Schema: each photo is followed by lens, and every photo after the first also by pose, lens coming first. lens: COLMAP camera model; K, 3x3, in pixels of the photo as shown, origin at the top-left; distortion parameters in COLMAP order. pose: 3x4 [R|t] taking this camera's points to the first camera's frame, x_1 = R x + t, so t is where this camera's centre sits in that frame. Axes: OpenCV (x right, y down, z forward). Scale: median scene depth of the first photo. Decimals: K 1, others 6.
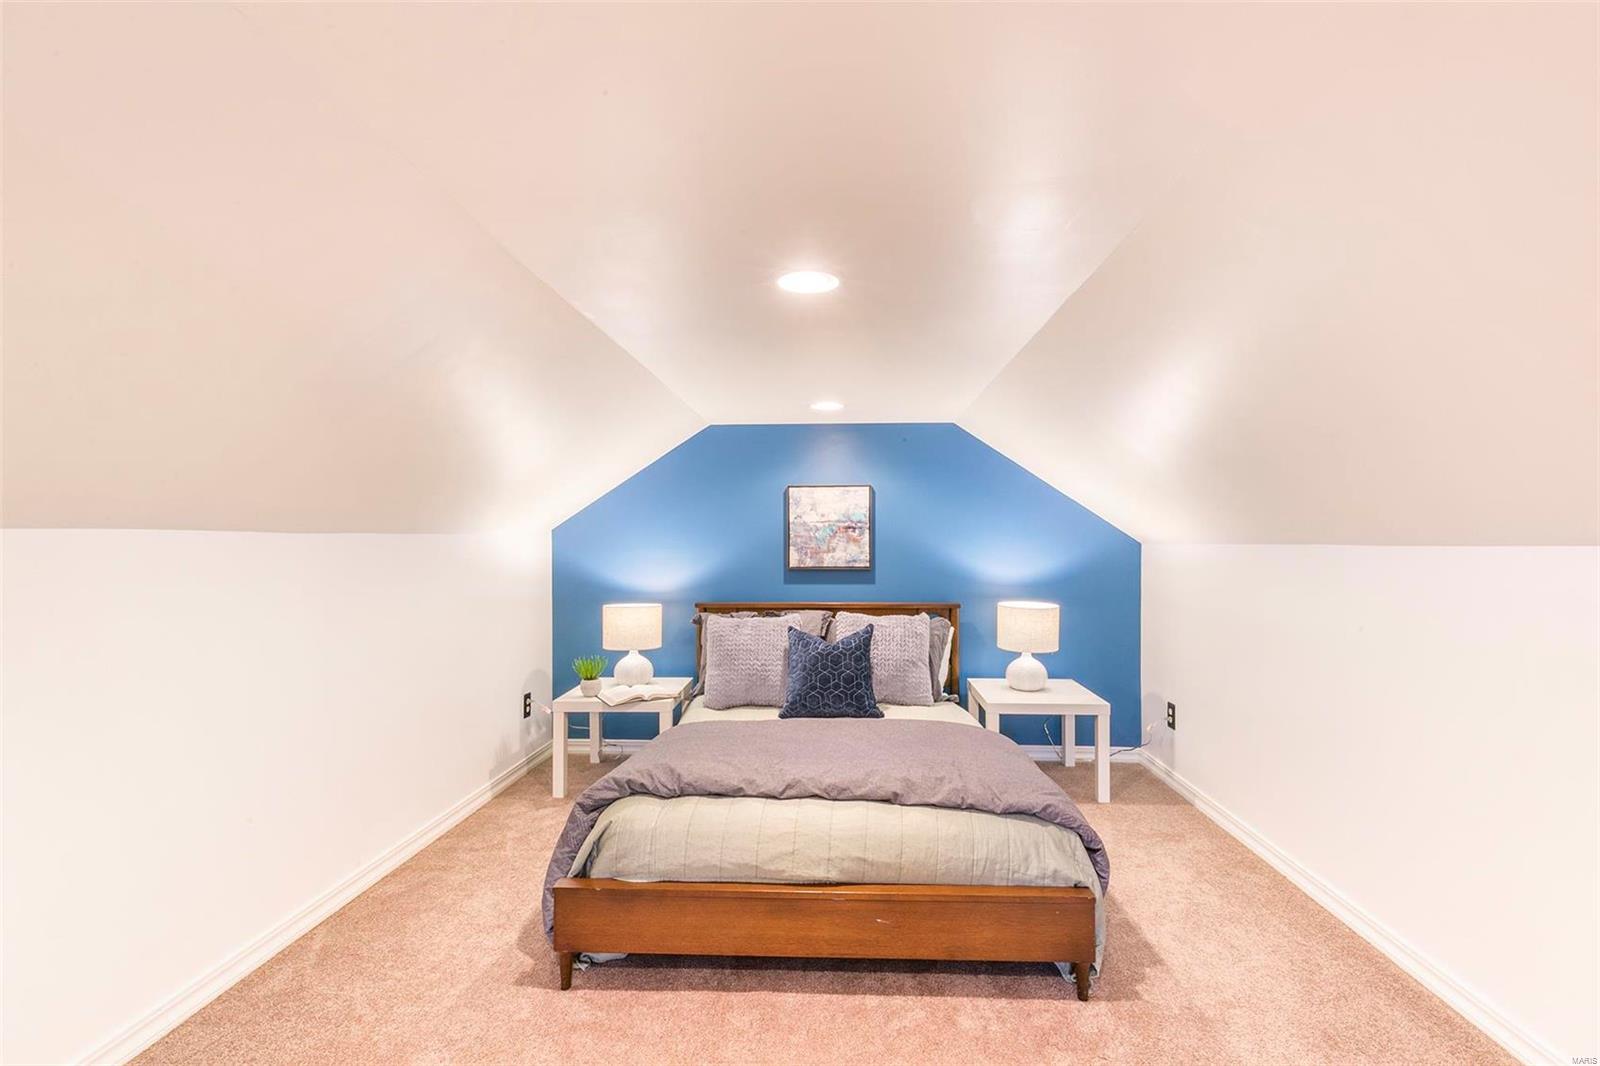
lens RADIAL K [[725.7, 0, 812.3], [0, 725.7, 527.7], [0, 0, 1]] dist [0.009053, -0.000080]
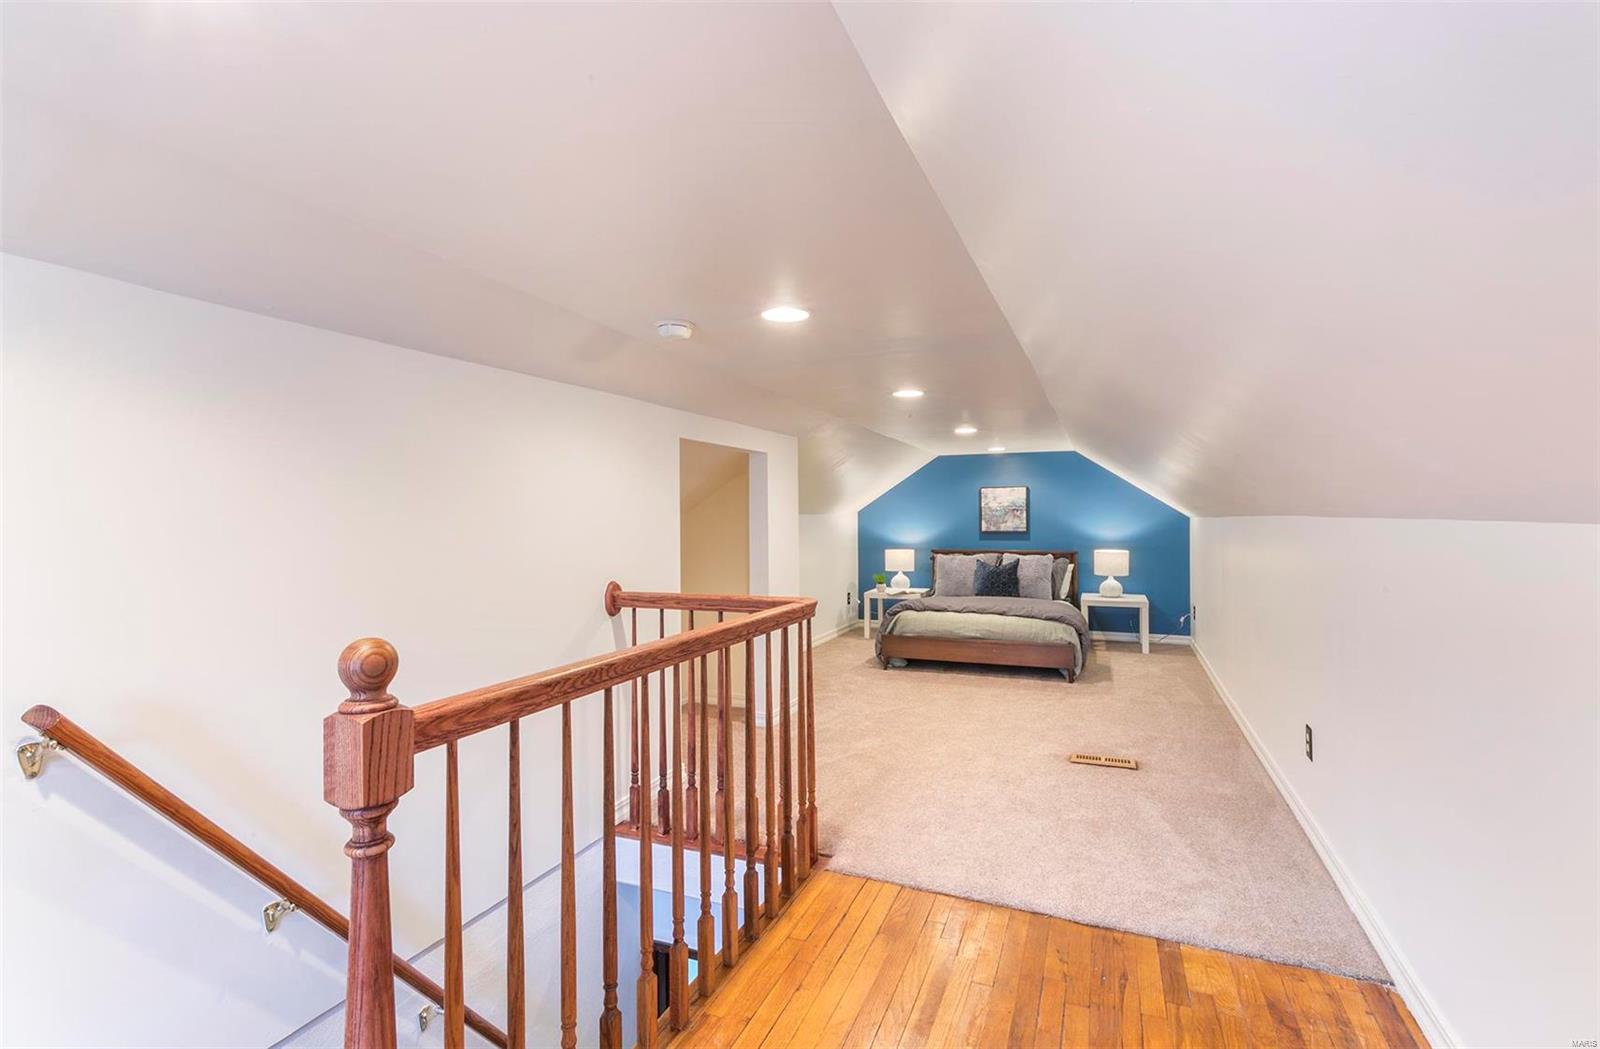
lens RADIAL K [[760.9, 0, 802.8], [0, 760.9, 532.7], [0, 0, 1]] dist [0.000943, 0.000130]
pose [[0.944050, 0.002170, -0.329795, 0.193426], [0.010238, 0.999304, 0.035882, -0.017665], [0.329644, -0.037251, 0.943370, -1.073890]]
